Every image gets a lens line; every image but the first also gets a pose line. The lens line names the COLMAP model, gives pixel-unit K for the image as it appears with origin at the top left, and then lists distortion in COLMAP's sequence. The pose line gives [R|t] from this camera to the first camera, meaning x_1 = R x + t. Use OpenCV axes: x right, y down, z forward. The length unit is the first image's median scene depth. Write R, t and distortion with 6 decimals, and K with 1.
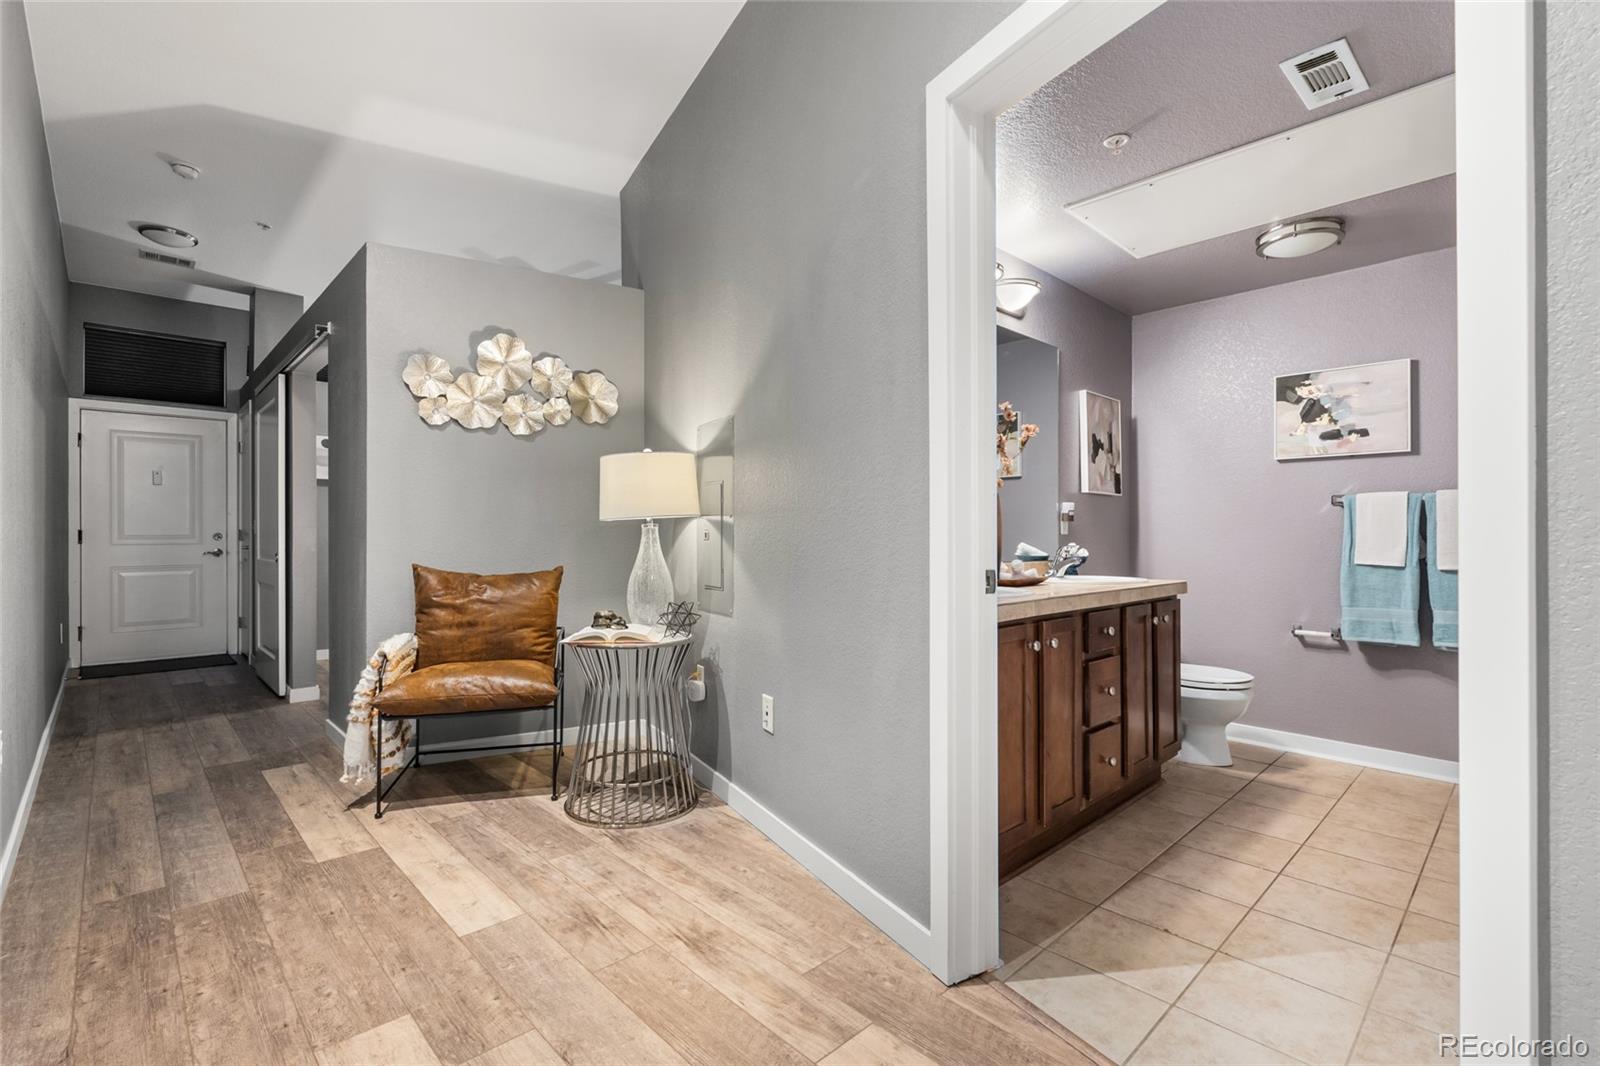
lens RADIAL K [[716.4, 0, 794.5], [0, 716.4, 532.8], [0, 0, 1]] dist [-0.006147, 0.000111]
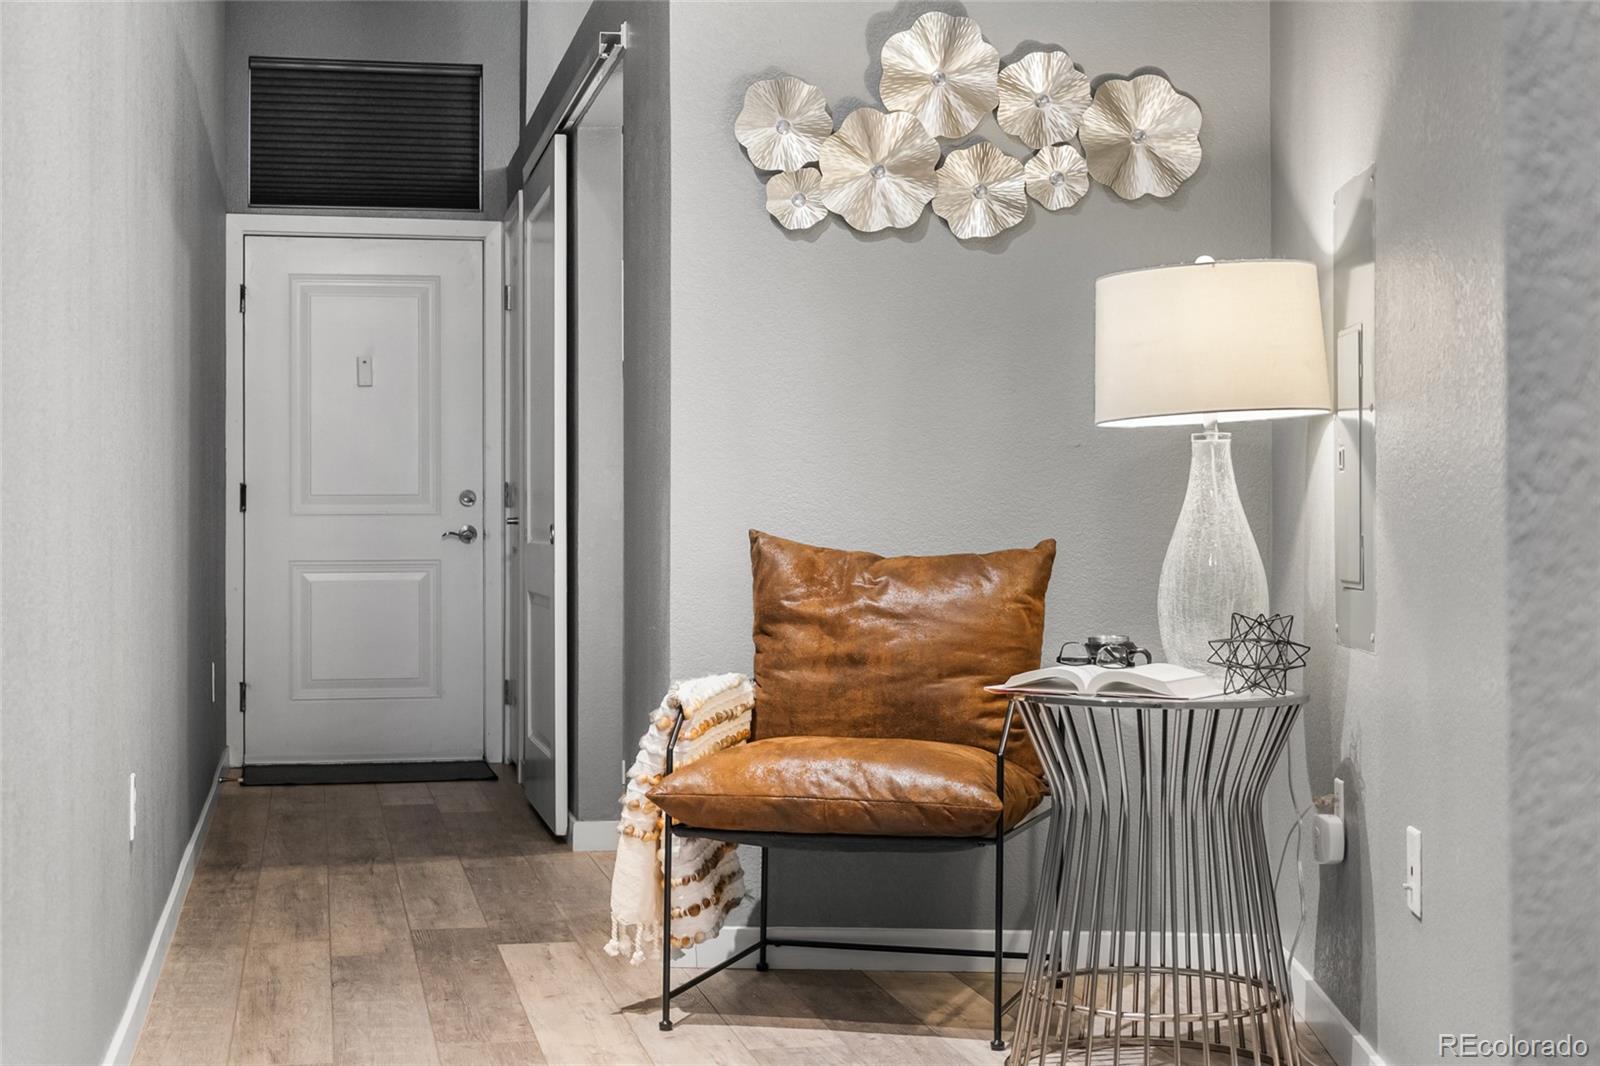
lens RADIAL K [[2380.8, 0, 808.0], [0, 2380.8, 494.0], [0, 0, 1]] dist [-0.008174, 0.000000]
pose [[0.847461, -0.006551, -0.530817, 0.313353], [0.000940, 0.999941, -0.010841, 0.035351], [0.530857, 0.008688, 0.847417, -0.290347]]
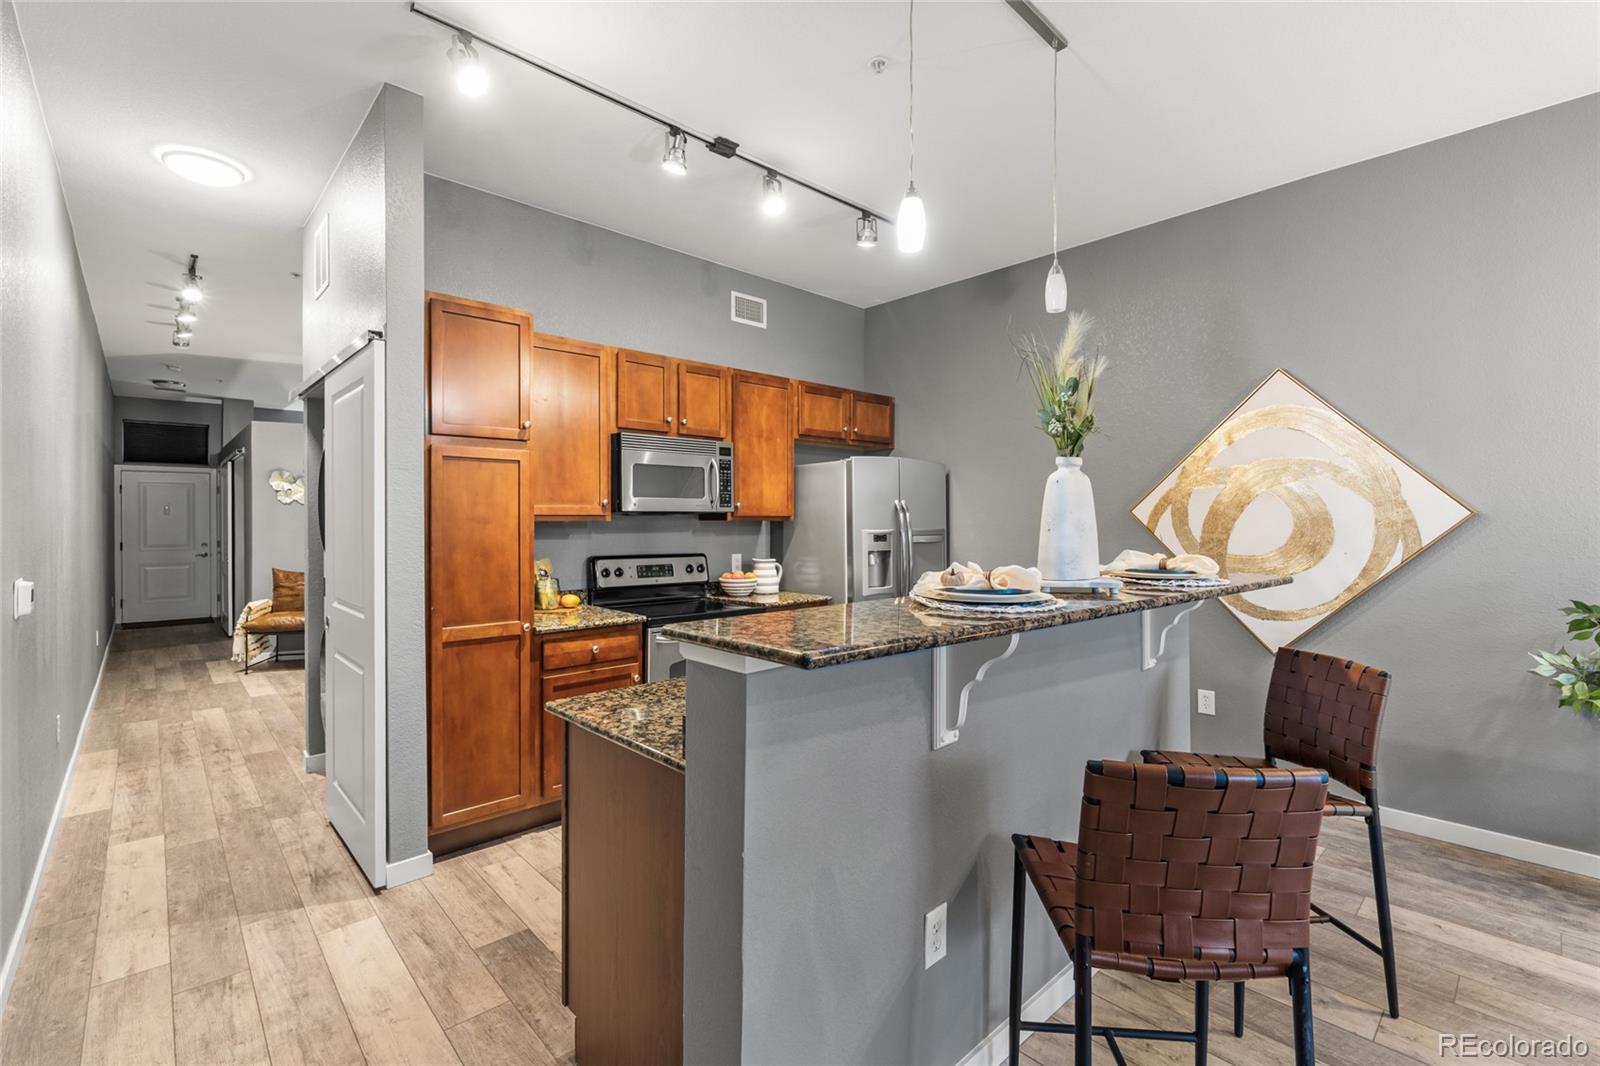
lens RADIAL K [[716.4, 0, 802.4], [0, 716.4, 518.0], [0, 0, 1]] dist [-0.006147, 0.000111]
pose [[0.999808, -0.000845, -0.019577, 1.091546], [0.000877, 0.999998, 0.001617, -0.107263], [0.019576, -0.001634, 0.999807, -1.114657]]
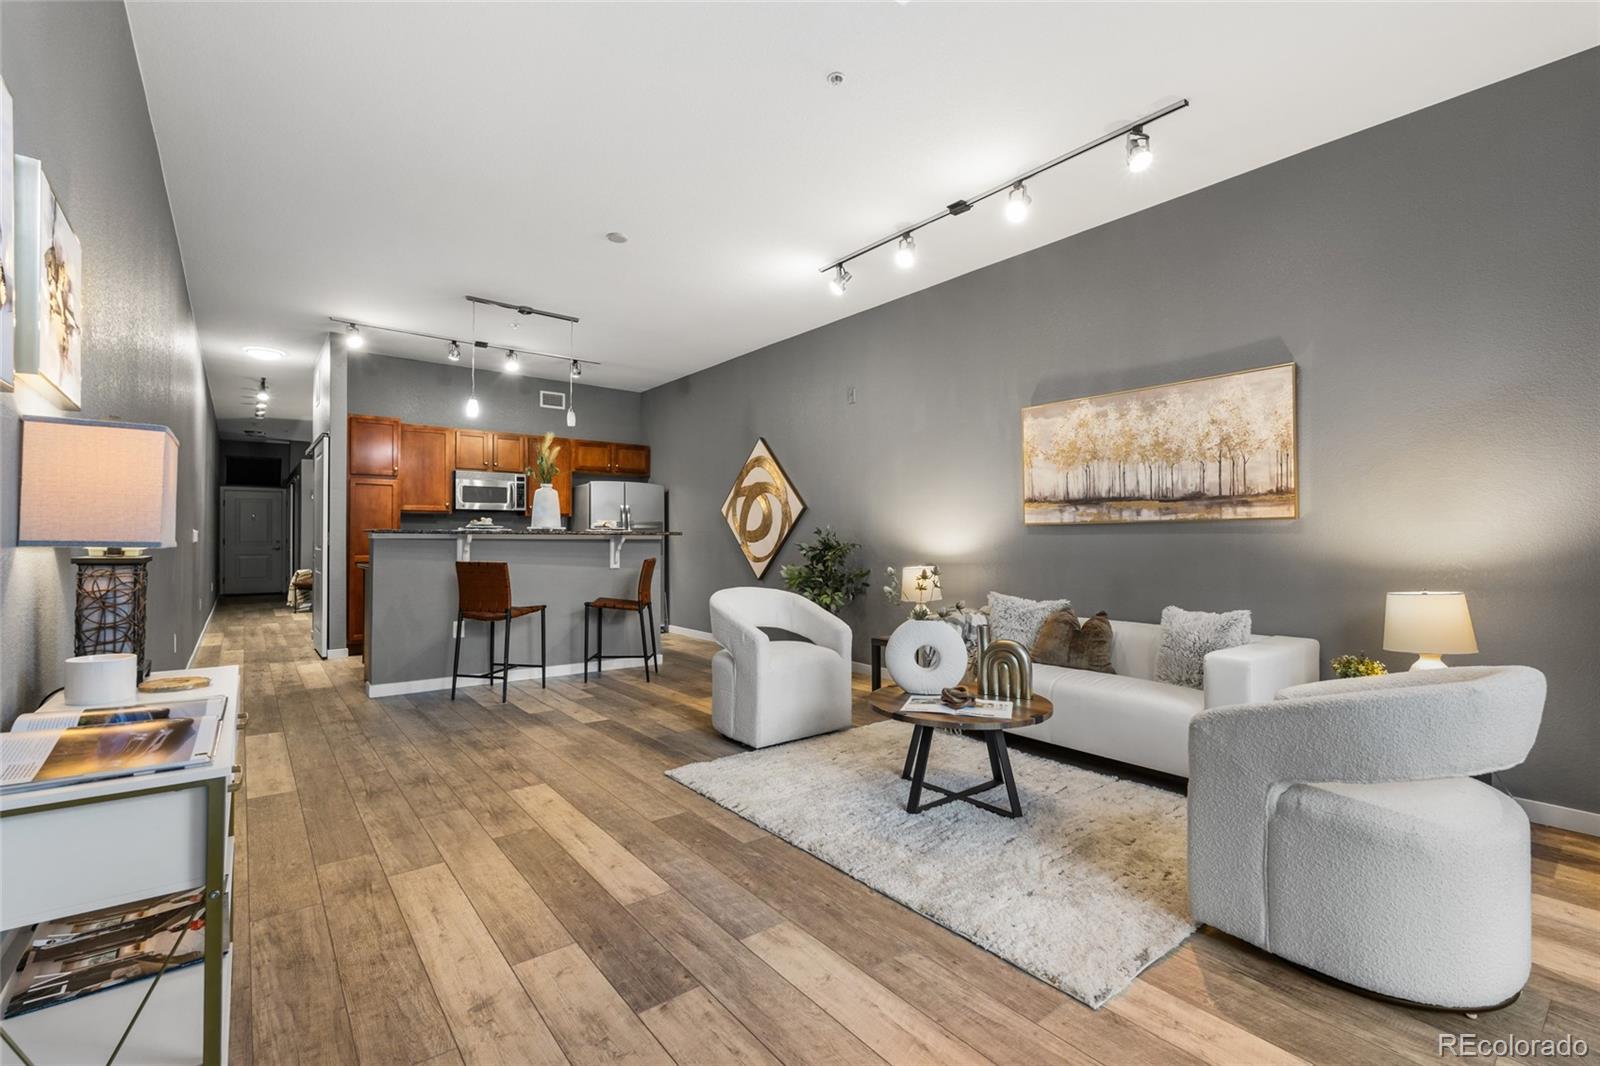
lens RADIAL K [[716.4, 0, 804.5], [0, 716.4, 530.1], [0, 0, 1]] dist [-0.006147, 0.000111]
pose [[0.995451, 0.000798, -0.095275, 2.540363], [-0.001519, 0.999971, -0.007500, -0.003091], [0.095267, 0.007610, 0.995423, -2.611755]]
